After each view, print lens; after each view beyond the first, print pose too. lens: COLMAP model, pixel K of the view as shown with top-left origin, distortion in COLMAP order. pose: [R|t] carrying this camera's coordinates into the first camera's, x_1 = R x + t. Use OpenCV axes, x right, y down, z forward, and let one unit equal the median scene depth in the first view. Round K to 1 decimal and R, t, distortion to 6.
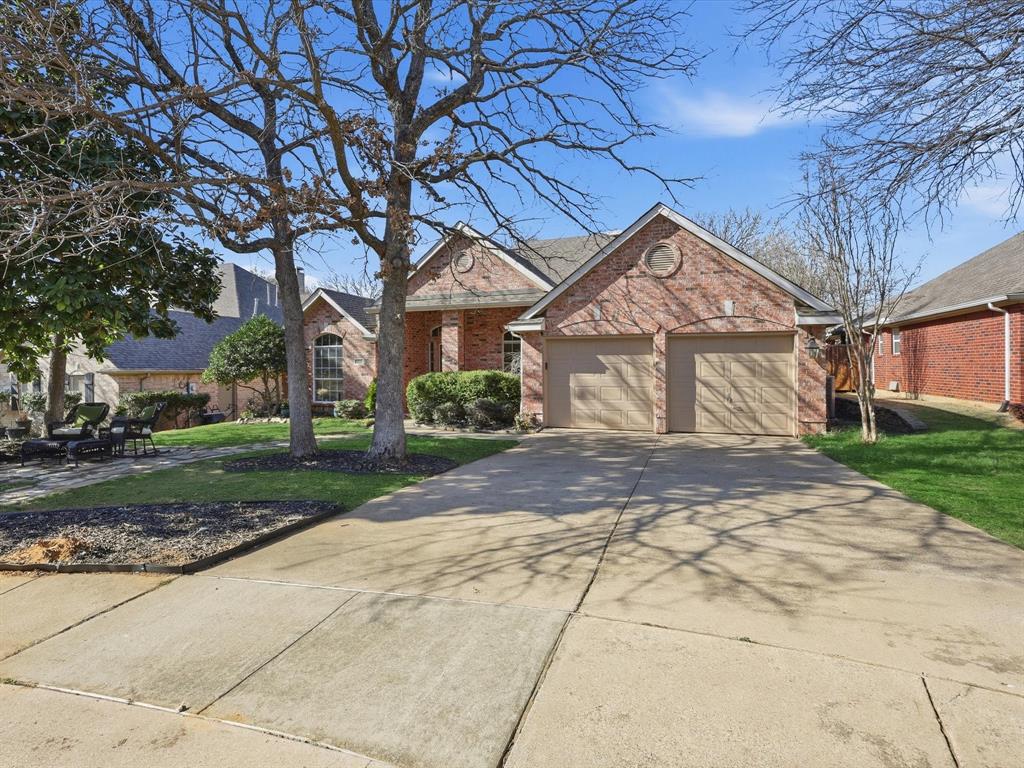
lens RADIAL K [[539.7, 0, 504.3], [0, 539.7, 387.3], [0, 0, 1]] dist [-0.005841, 0.006517]
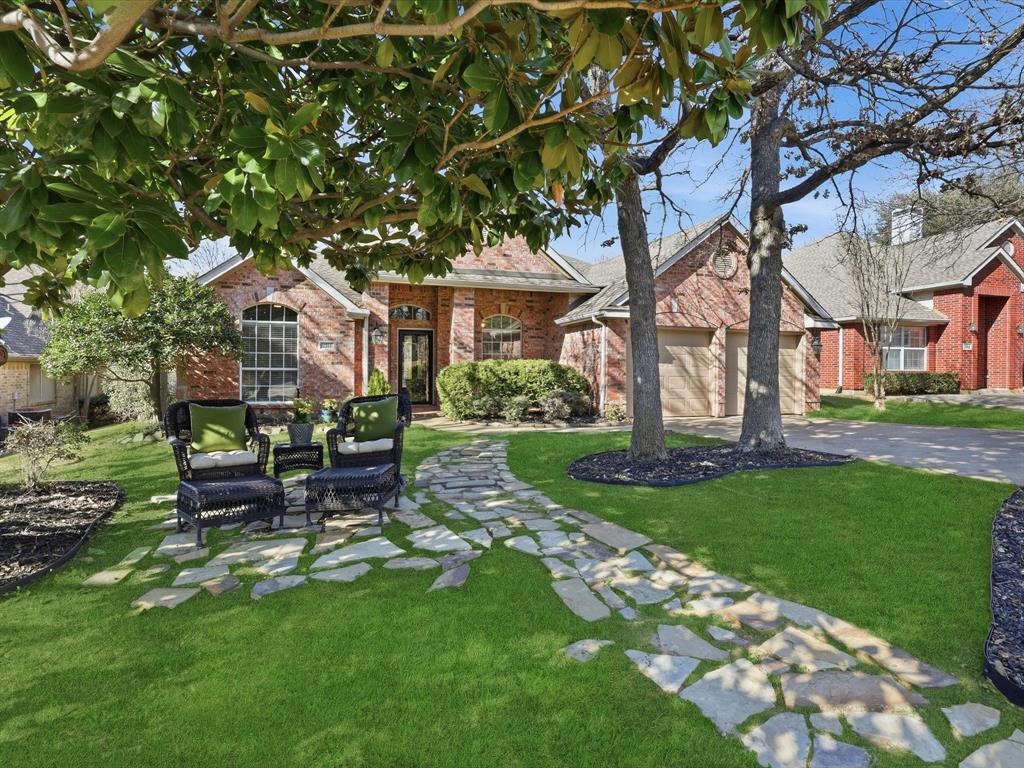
lens RADIAL K [[539.7, 0, 514.5], [0, 539.7, 384.0], [0, 0, 1]] dist [-0.005841, 0.006517]
pose [[0.784668, -0.003632, 0.619906, -0.713599], [0.012692, 0.999867, -0.010207, 0.020729], [-0.619786, 0.015877, 0.784610, 0.373892]]
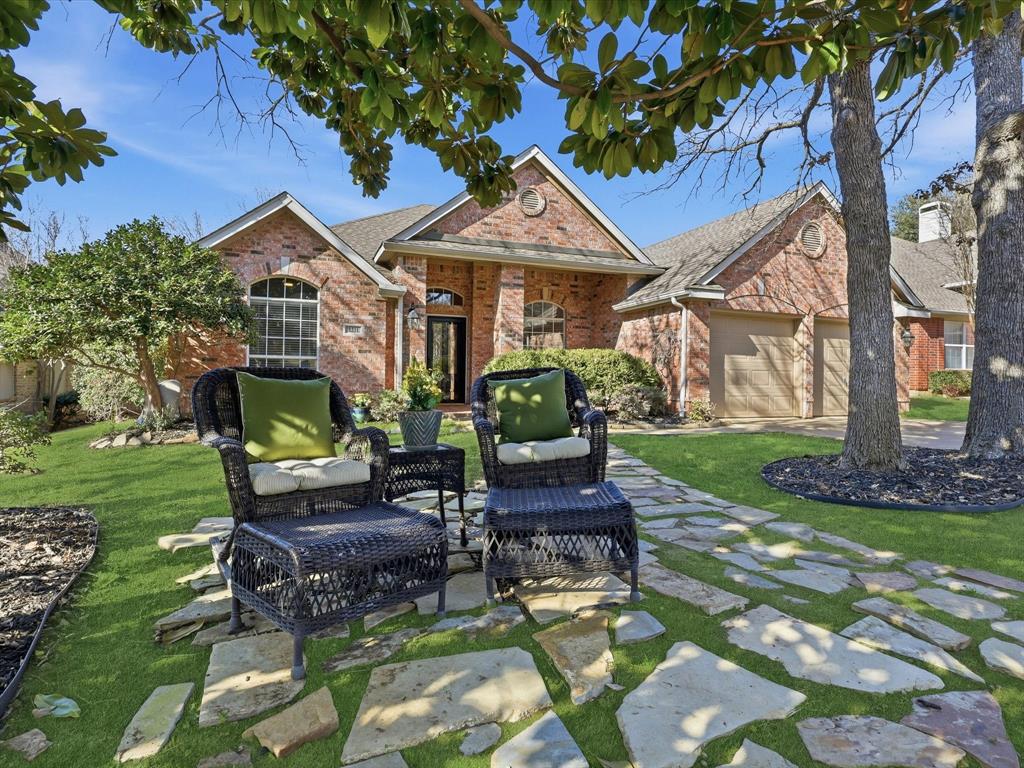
lens RADIAL K [[539.7, 0, 514.4], [0, 539.7, 381.3], [0, 0, 1]] dist [-0.005841, 0.006517]
pose [[0.762441, 0.009743, 0.646984, -0.711093], [0.009132, 0.999625, -0.025816, 0.037334], [-0.646993, 0.025591, 0.762067, 0.584847]]
